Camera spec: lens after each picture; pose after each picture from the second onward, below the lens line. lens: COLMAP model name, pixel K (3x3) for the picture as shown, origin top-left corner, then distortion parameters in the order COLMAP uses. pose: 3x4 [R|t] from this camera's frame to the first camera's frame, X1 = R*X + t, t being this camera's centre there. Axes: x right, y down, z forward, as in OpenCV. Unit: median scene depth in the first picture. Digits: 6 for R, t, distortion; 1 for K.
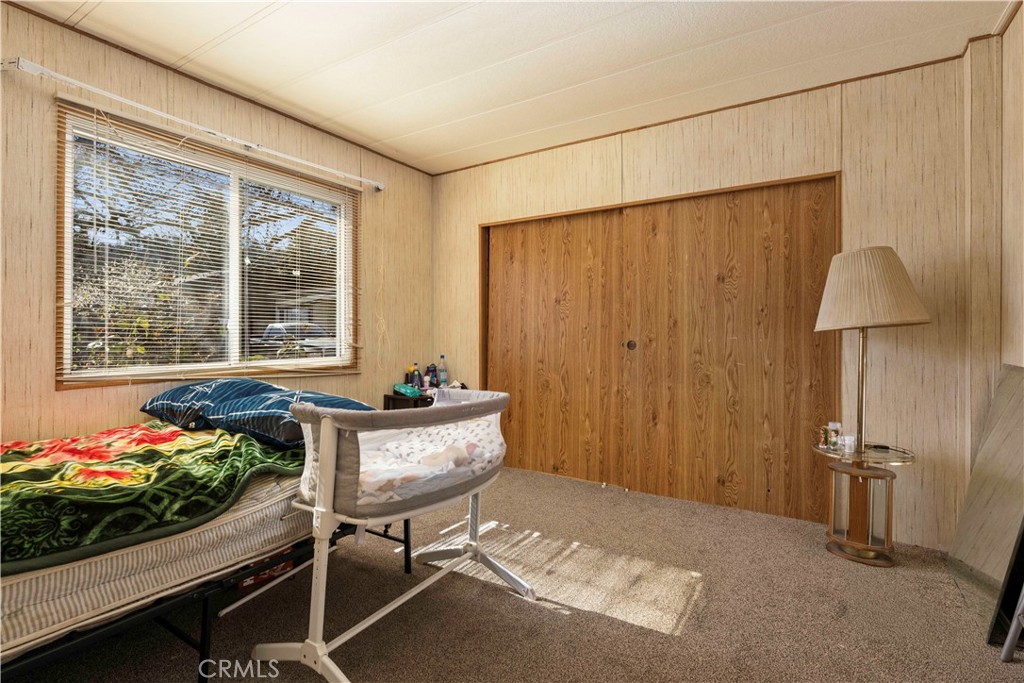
lens RADIAL K [[497.3, 0, 512.0], [0, 497.3, 341.5], [0, 0, 1]] dist [0.000746, -0.000014]
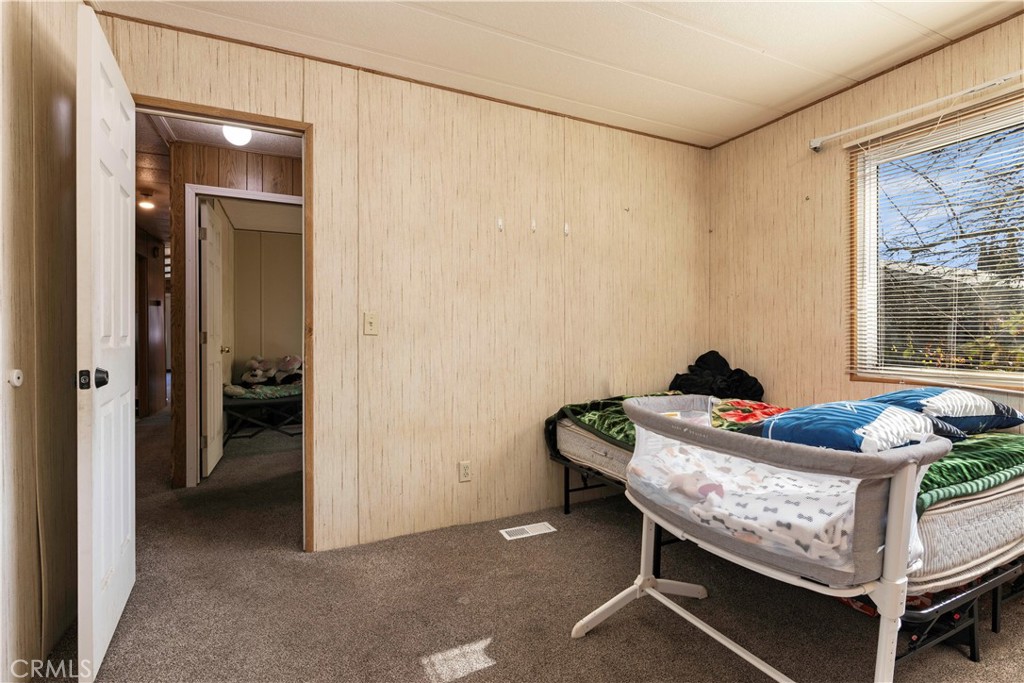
lens RADIAL K [[497.3, 0, 512.0], [0, 497.3, 341.5], [0, 0, 1]] dist [0.000746, -0.000014]
pose [[-0.544123, 0.010500, -0.838940, 0.709455], [-0.009746, 0.999775, 0.018834, -0.019301], [0.838949, 0.018425, -0.543899, 1.147977]]
